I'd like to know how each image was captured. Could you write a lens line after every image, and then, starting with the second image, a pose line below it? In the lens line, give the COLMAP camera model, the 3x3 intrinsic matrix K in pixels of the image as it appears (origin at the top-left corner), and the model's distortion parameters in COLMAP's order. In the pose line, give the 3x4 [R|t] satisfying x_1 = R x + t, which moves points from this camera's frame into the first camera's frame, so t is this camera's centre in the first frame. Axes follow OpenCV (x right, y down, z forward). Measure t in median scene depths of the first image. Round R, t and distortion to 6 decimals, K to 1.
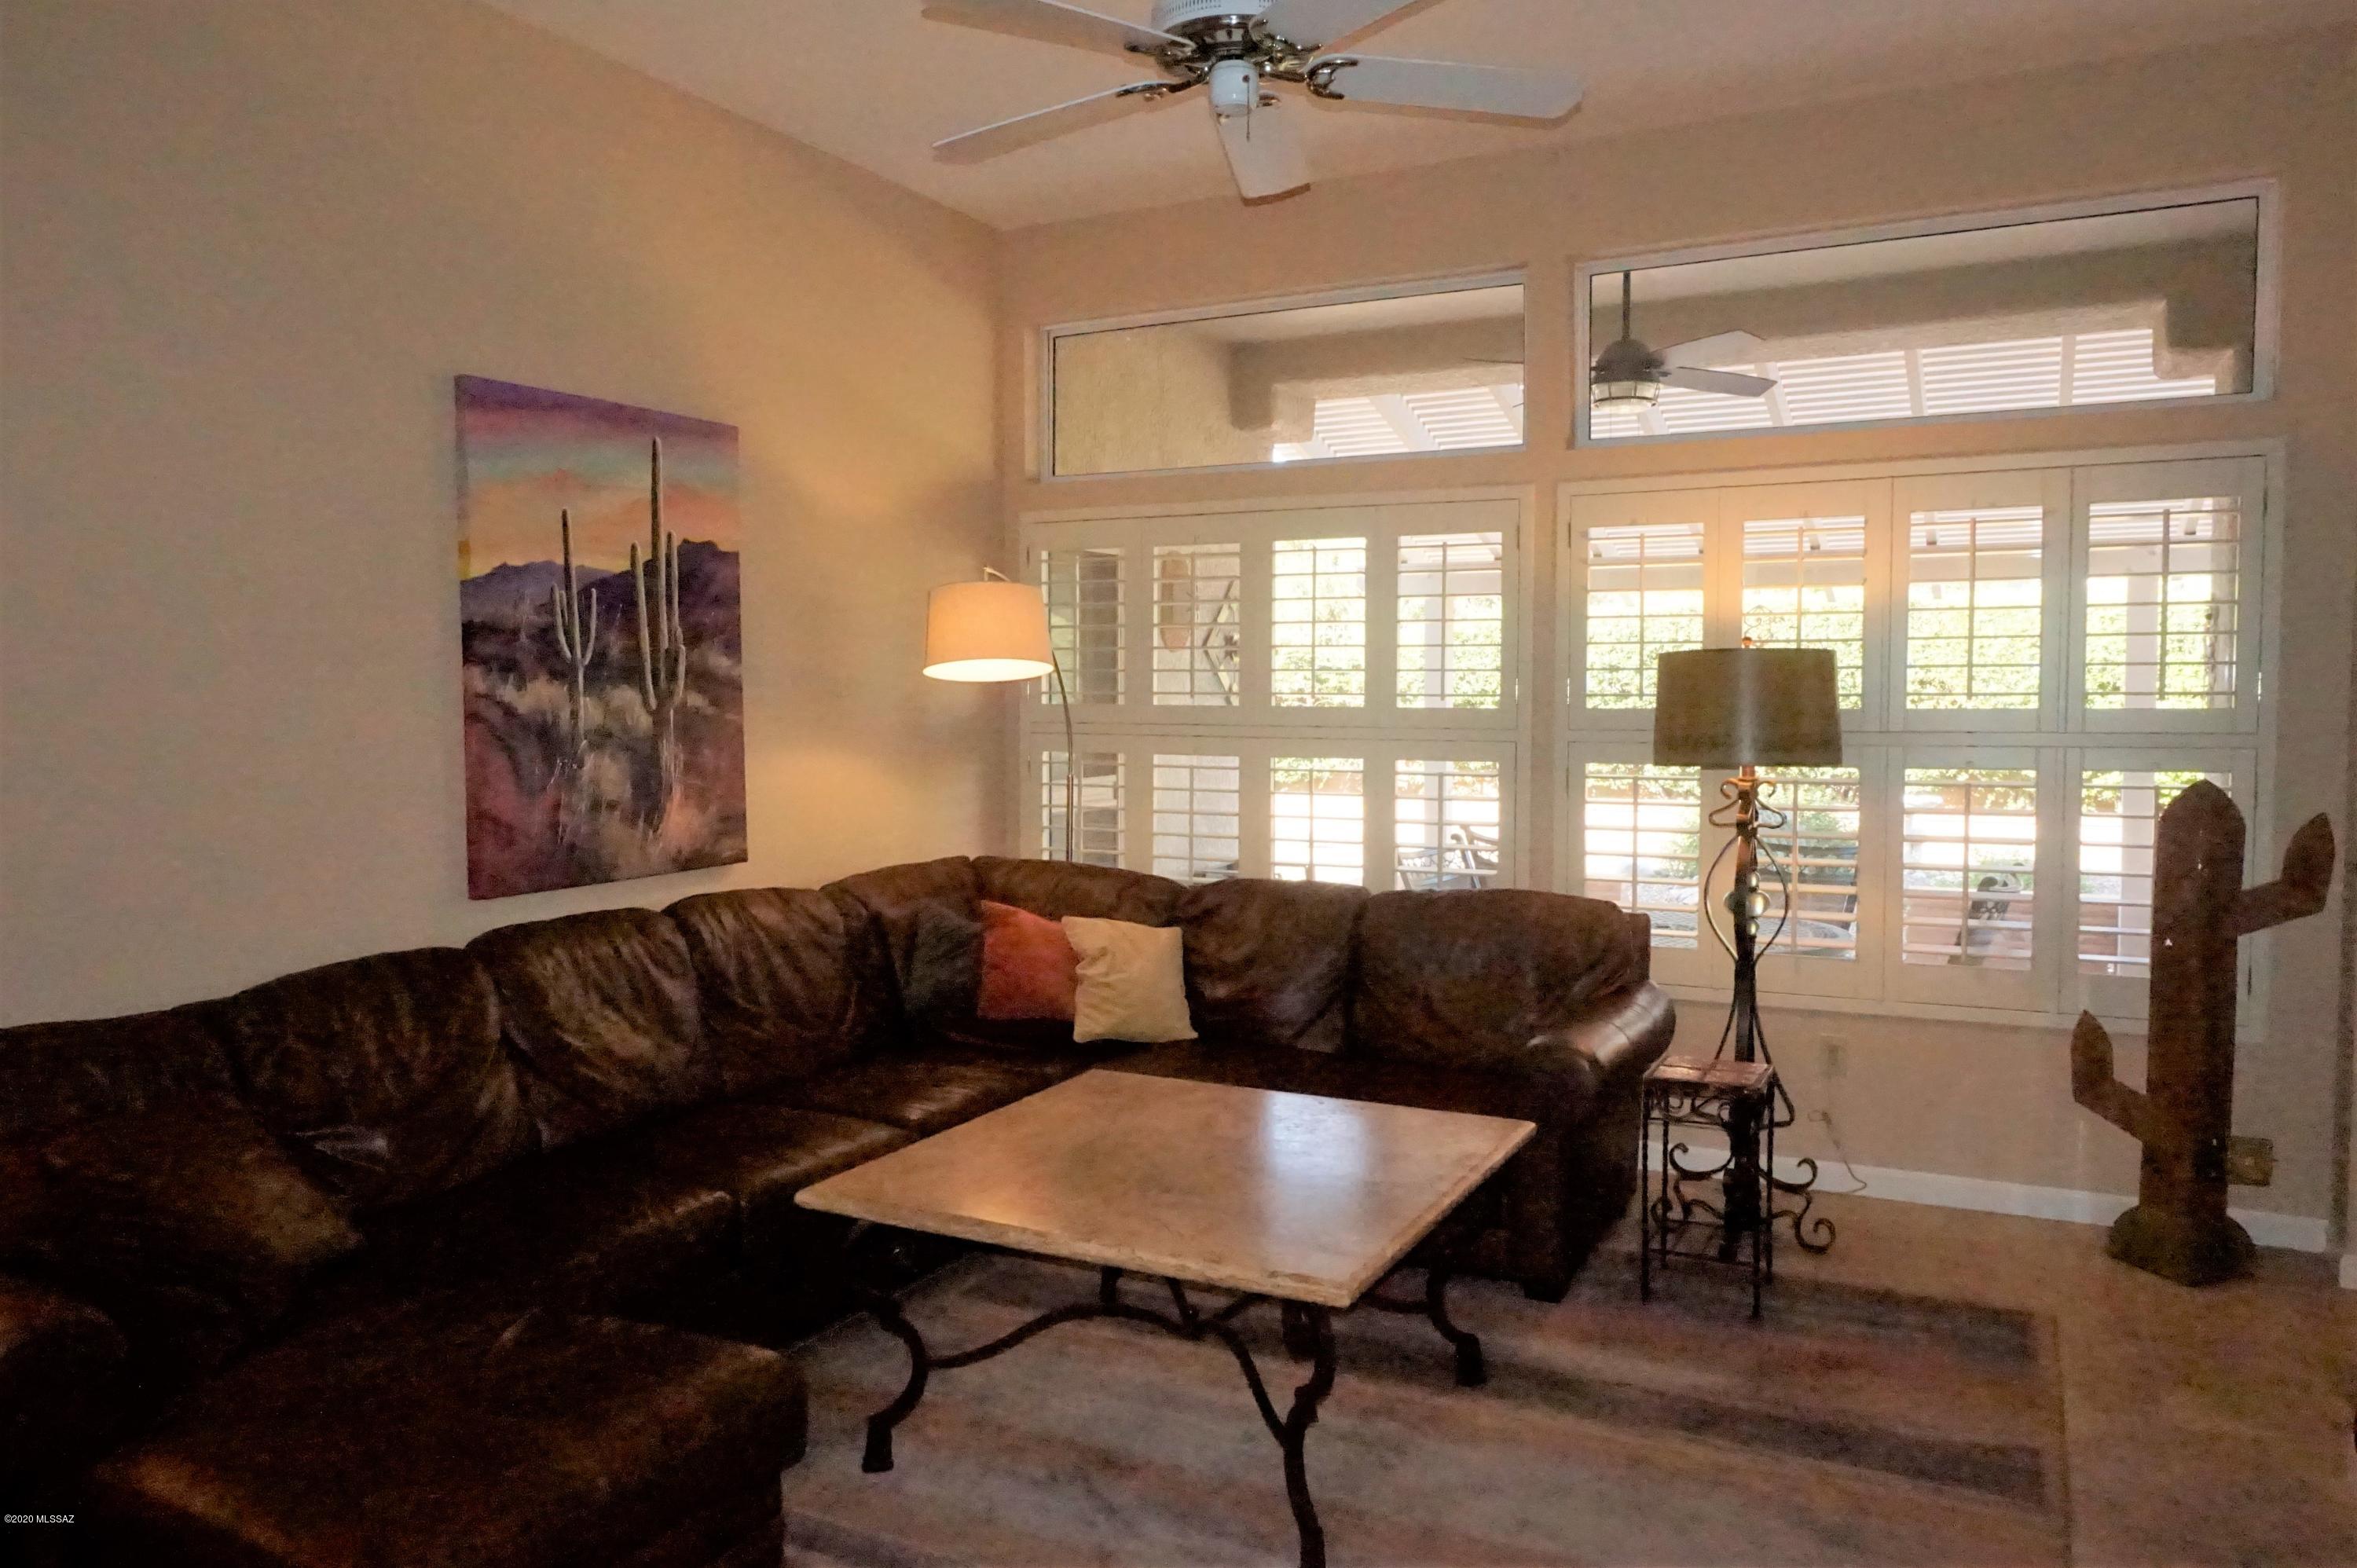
lens RADIAL K [[1639.1, 0, 1178.5], [0, 1639.1, 784.0], [0, 0, 1]] dist [-0.036385, 0.029959]
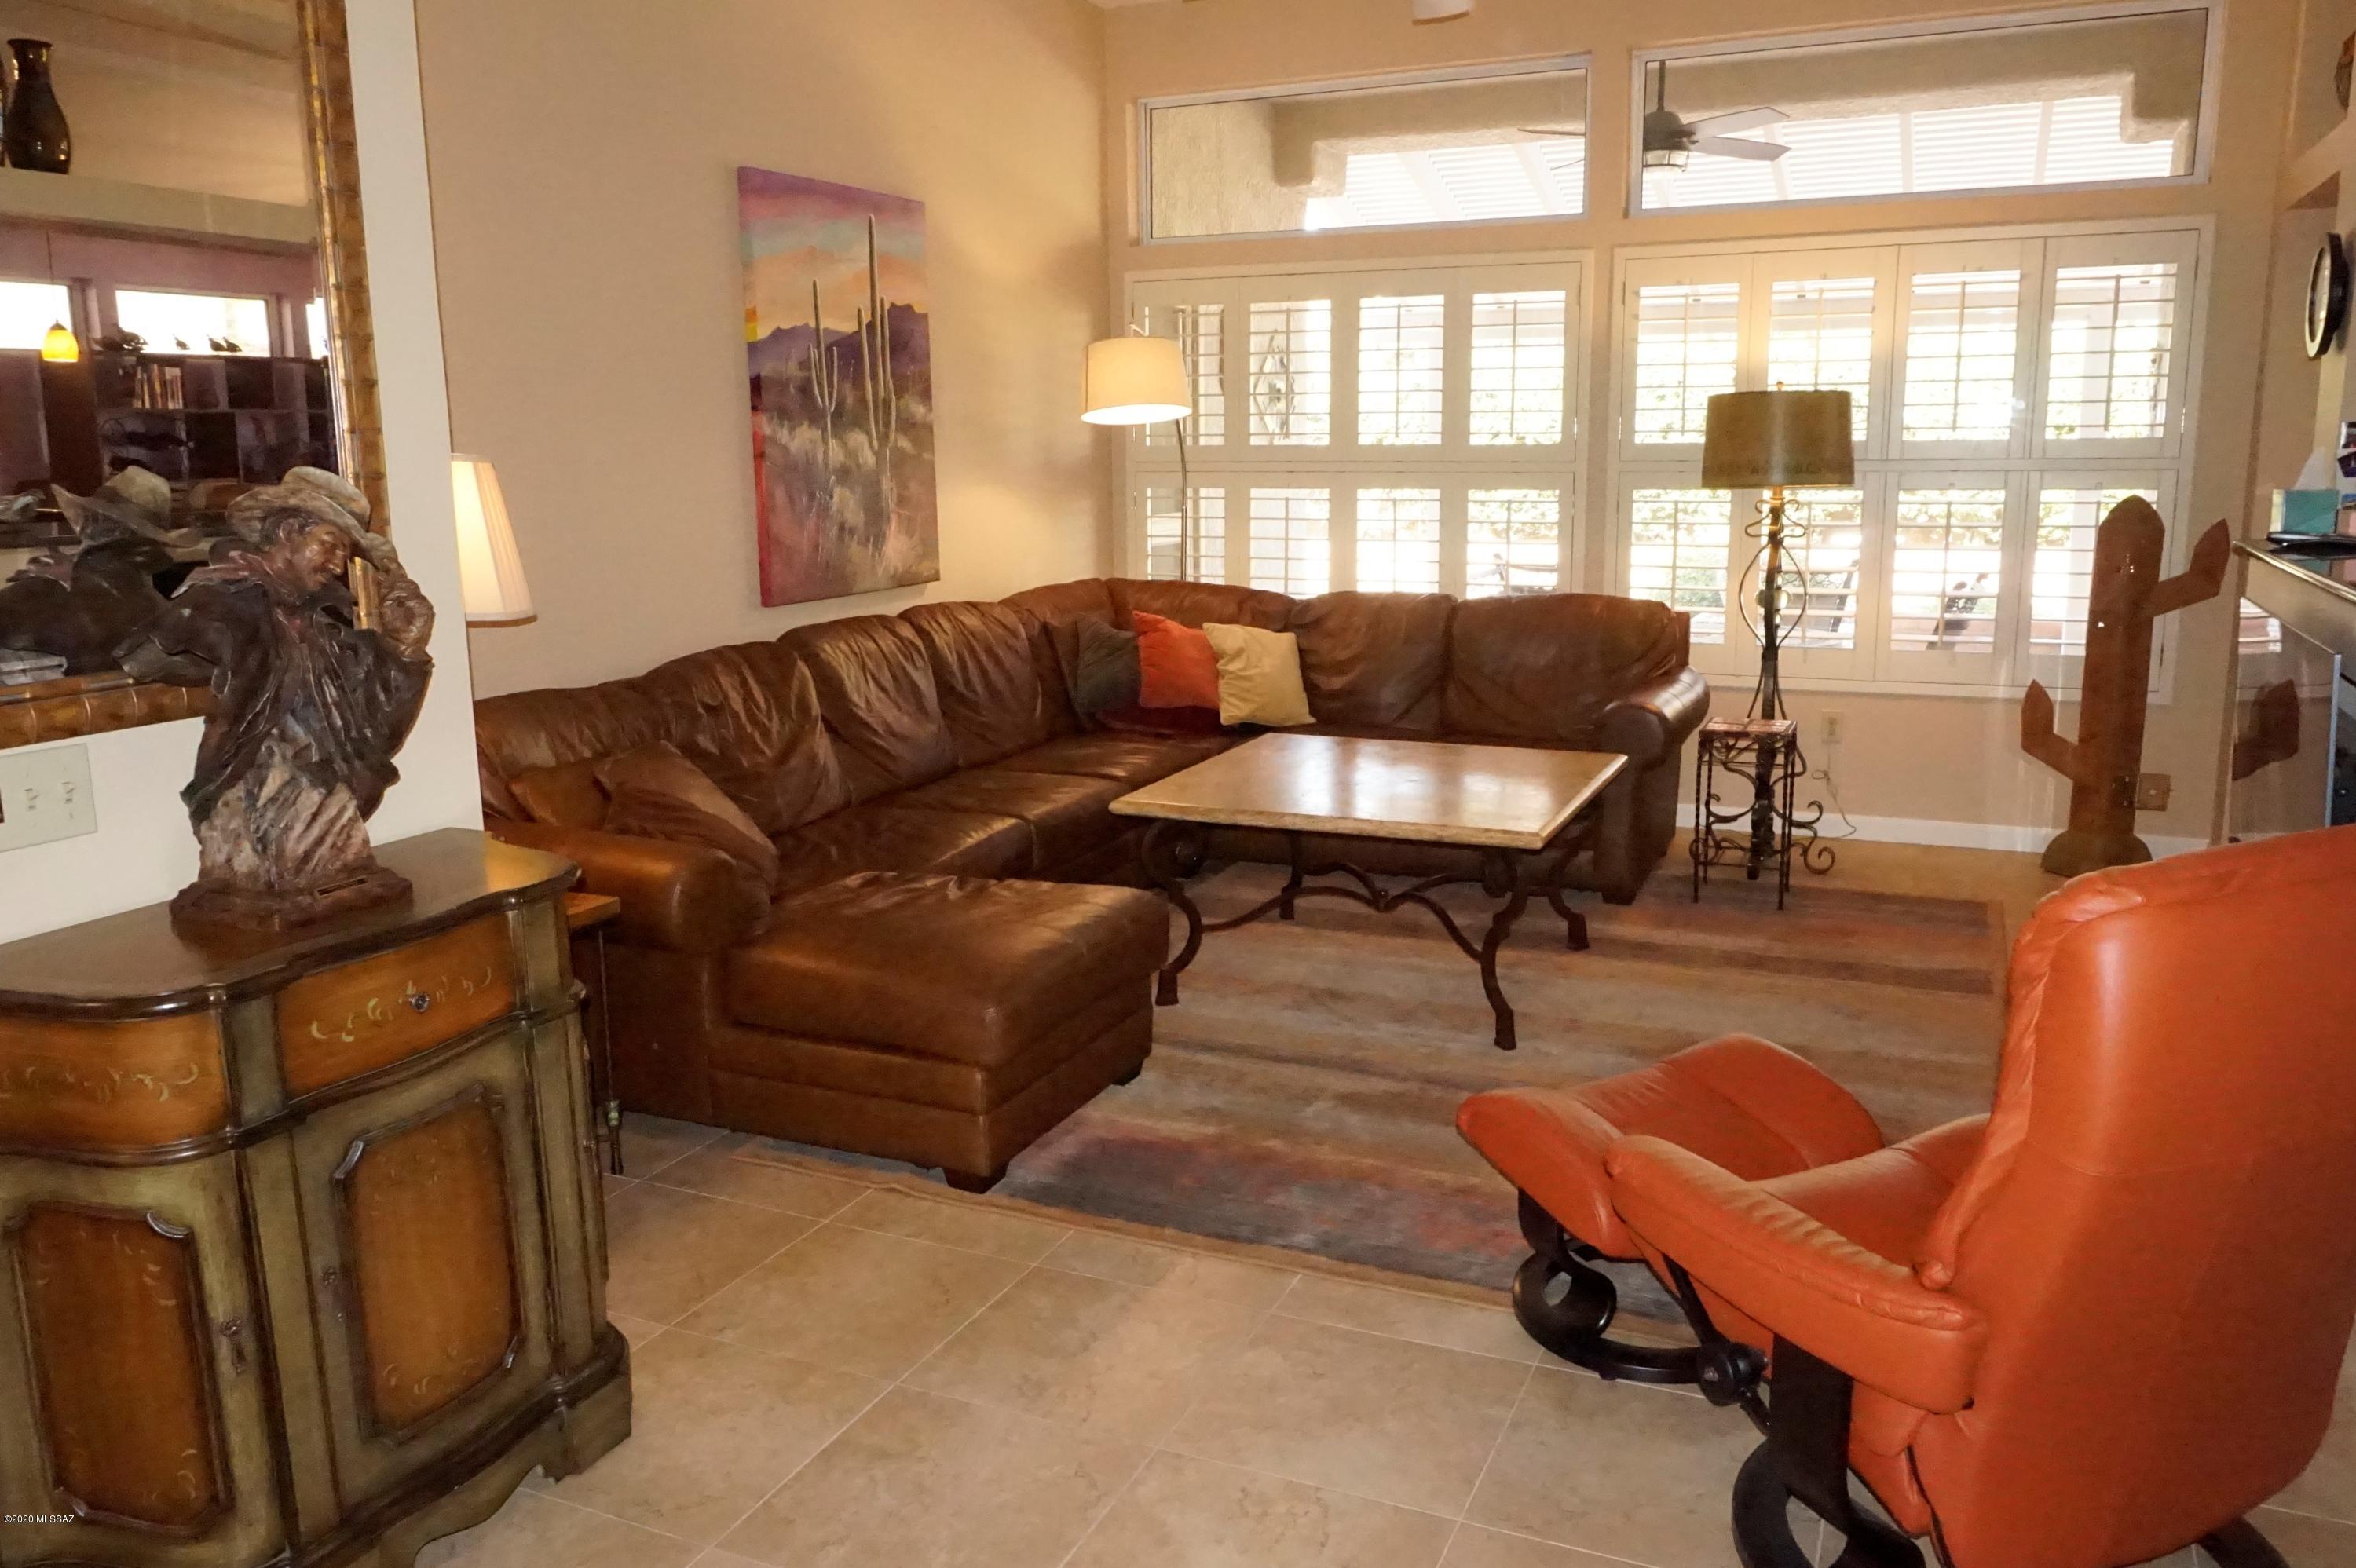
lens RADIAL K [[1747.5, 0, 1174.5], [0, 1747.5, 779.8], [0, 0, 1]] dist [-0.037793, 0.036469]
pose [[0.998502, -0.020335, 0.050797, -0.172982], [0.013401, 0.990986, 0.133294, 0.025868], [-0.053049, -0.132414, 0.989774, -0.299006]]
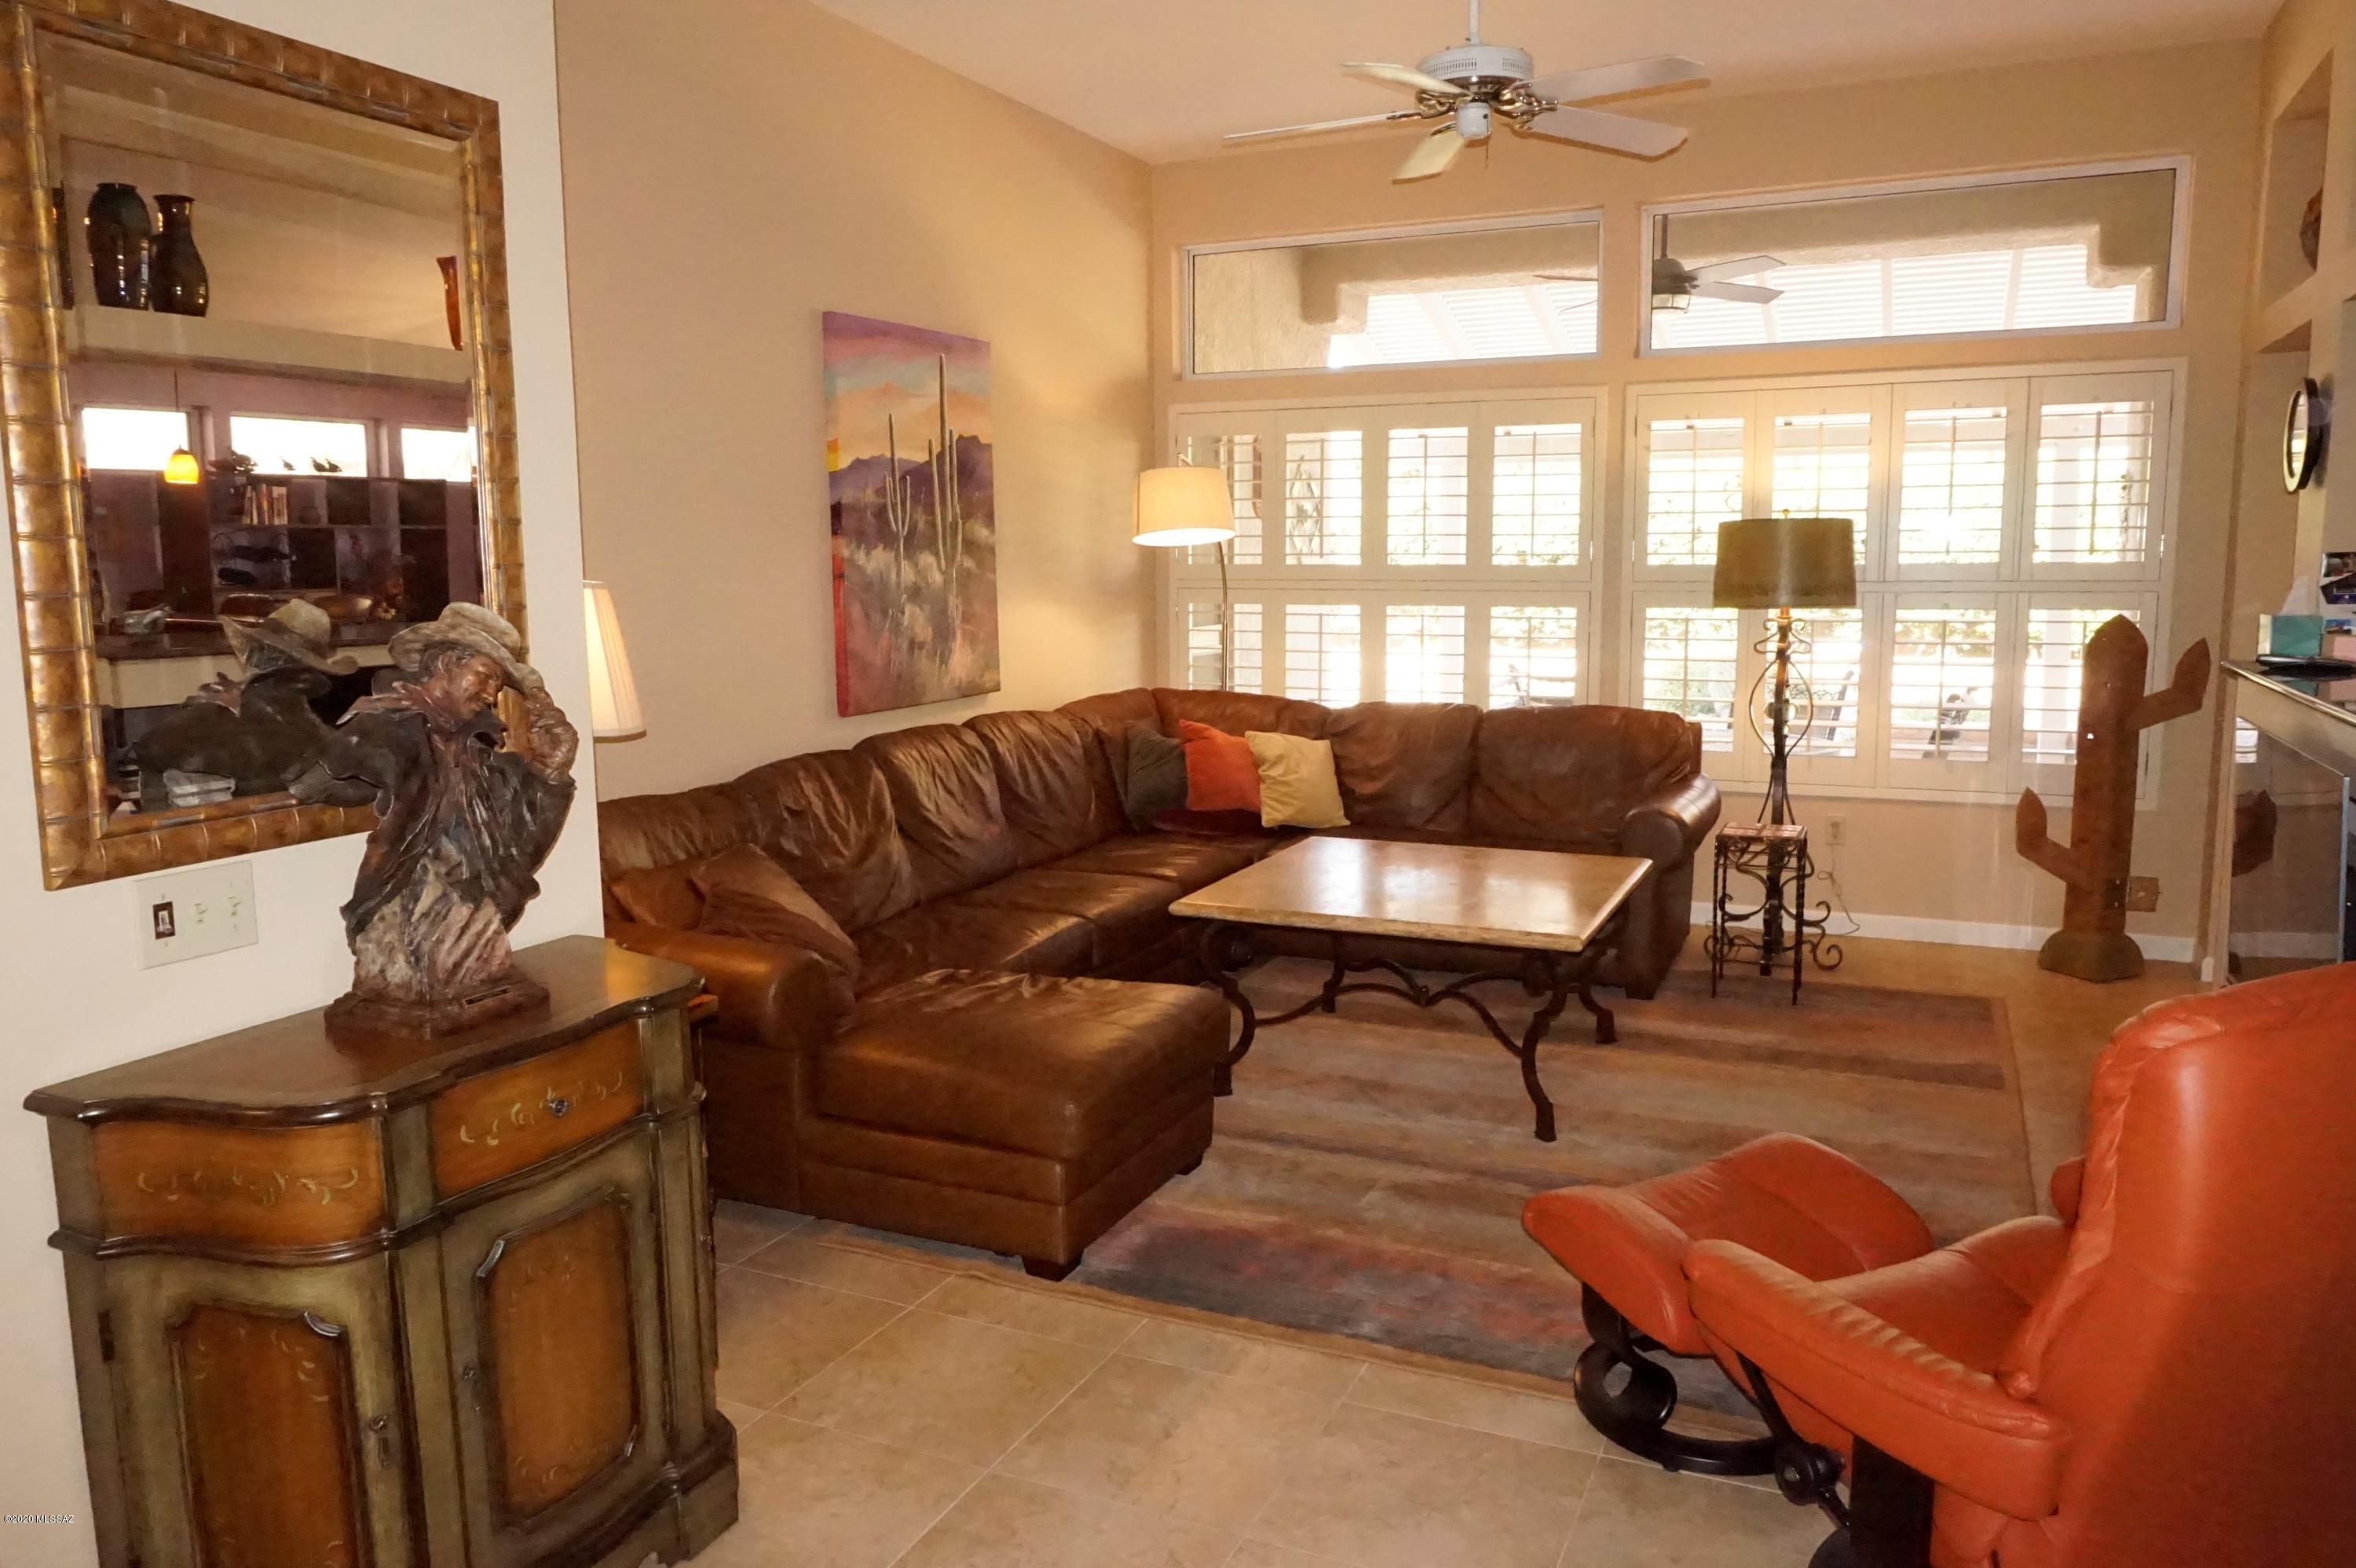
lens RADIAL K [[1638.4, 0, 1178.0], [0, 1638.4, 784.0], [0, 0, 1]] dist [-0.036385, 0.029959]
pose [[0.998819, -0.013906, 0.046564, -0.199470], [0.009973, 0.996445, 0.083652, 0.015558], [-0.047562, -0.083089, 0.995407, -0.295010]]
